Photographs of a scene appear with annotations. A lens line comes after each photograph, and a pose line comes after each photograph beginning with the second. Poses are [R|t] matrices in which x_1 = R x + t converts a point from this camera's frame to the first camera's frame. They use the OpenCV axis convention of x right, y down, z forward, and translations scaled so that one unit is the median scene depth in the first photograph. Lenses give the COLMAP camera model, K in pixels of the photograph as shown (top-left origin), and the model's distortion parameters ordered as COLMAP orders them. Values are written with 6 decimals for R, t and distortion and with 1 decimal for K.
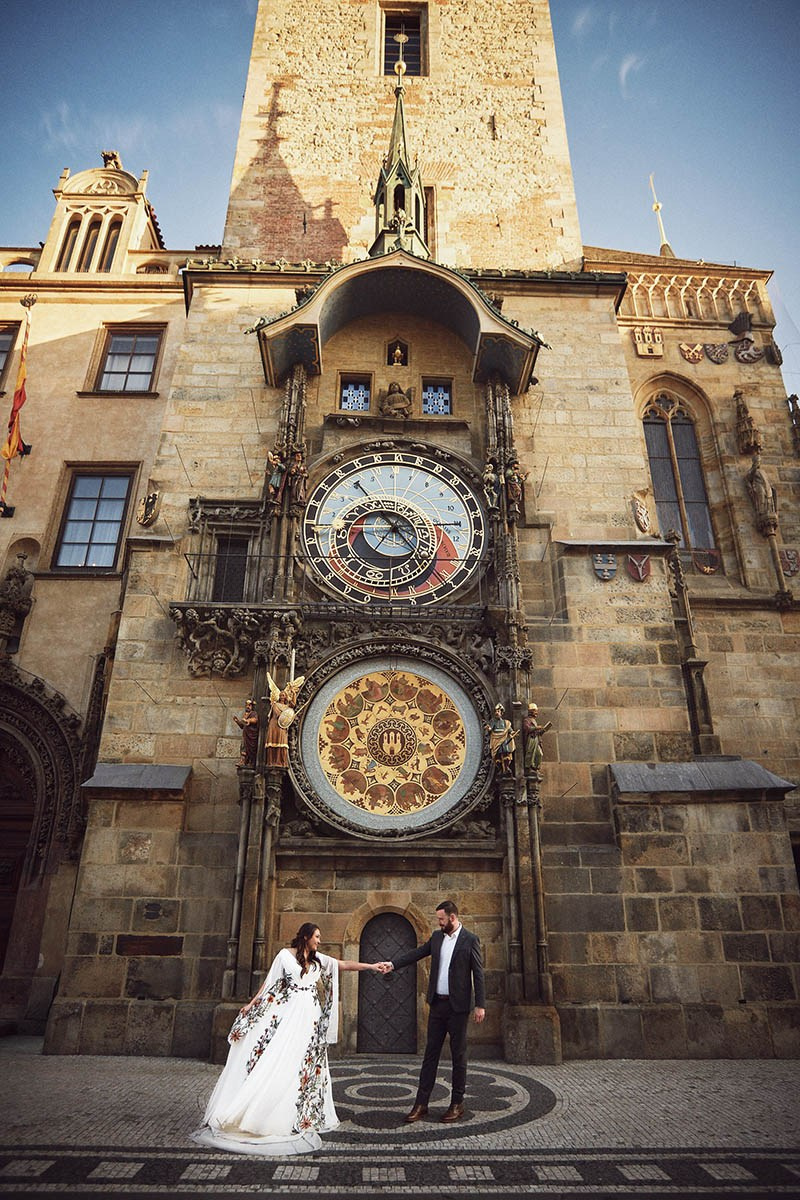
lens RADIAL K [[722.7, 0, 408.3], [0, 722.7, 635.5], [0, 0, 1]] dist [-0.072854, 0.047548]
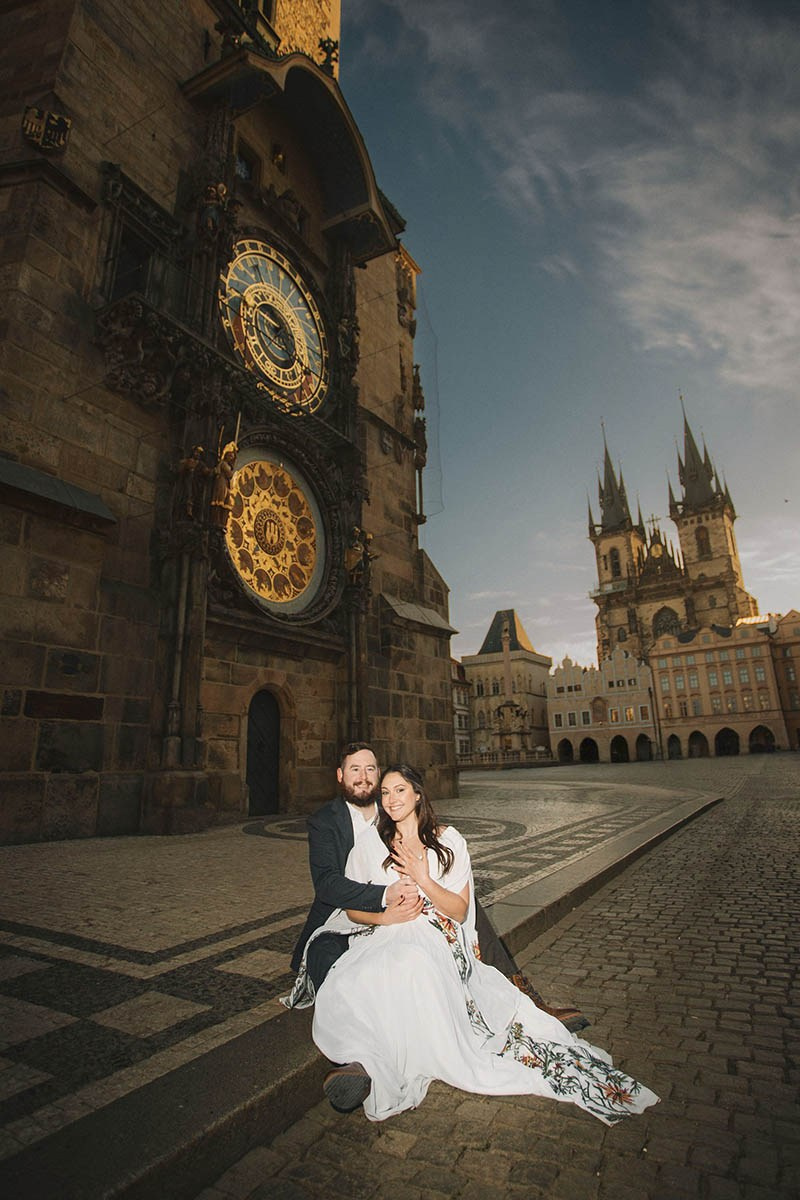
lens RADIAL K [[676.0, 0, 401.5], [0, 676.0, 548.6], [0, 0, 1]] dist [-0.056703, 0.001374]
pose [[0.517736, 0.246347, 0.819306, -0.738949], [-0.317520, 0.944580, -0.083366, 0.197572], [-0.794437, -0.216984, 0.567263, 0.302386]]
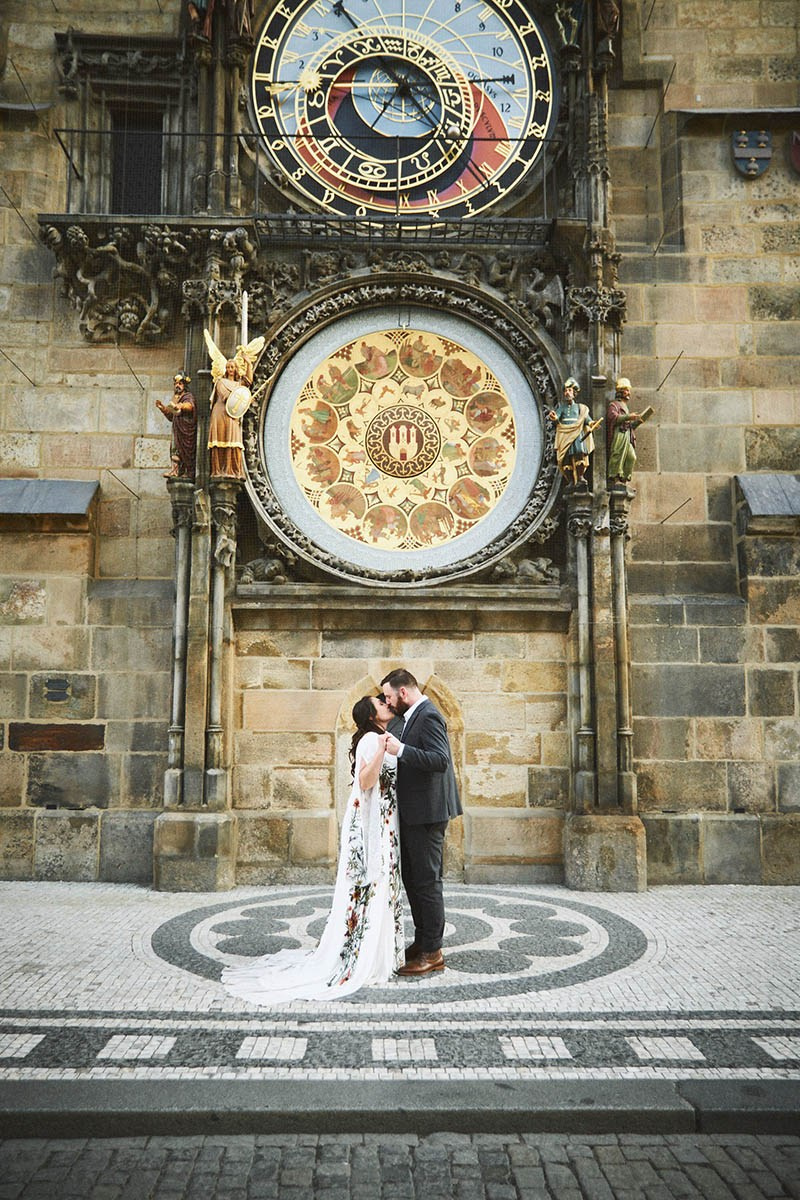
lens RADIAL K [[975.0, 0, 408.8], [0, 975.0, 628.7], [0, 0, 1]] dist [-0.044273, 0.086591]
pose [[0.999946, -0.002989, -0.009932, -0.009517], [0.005734, 0.957234, 0.289259, 0.057149], [0.008642, -0.289300, 0.957199, 0.113564]]
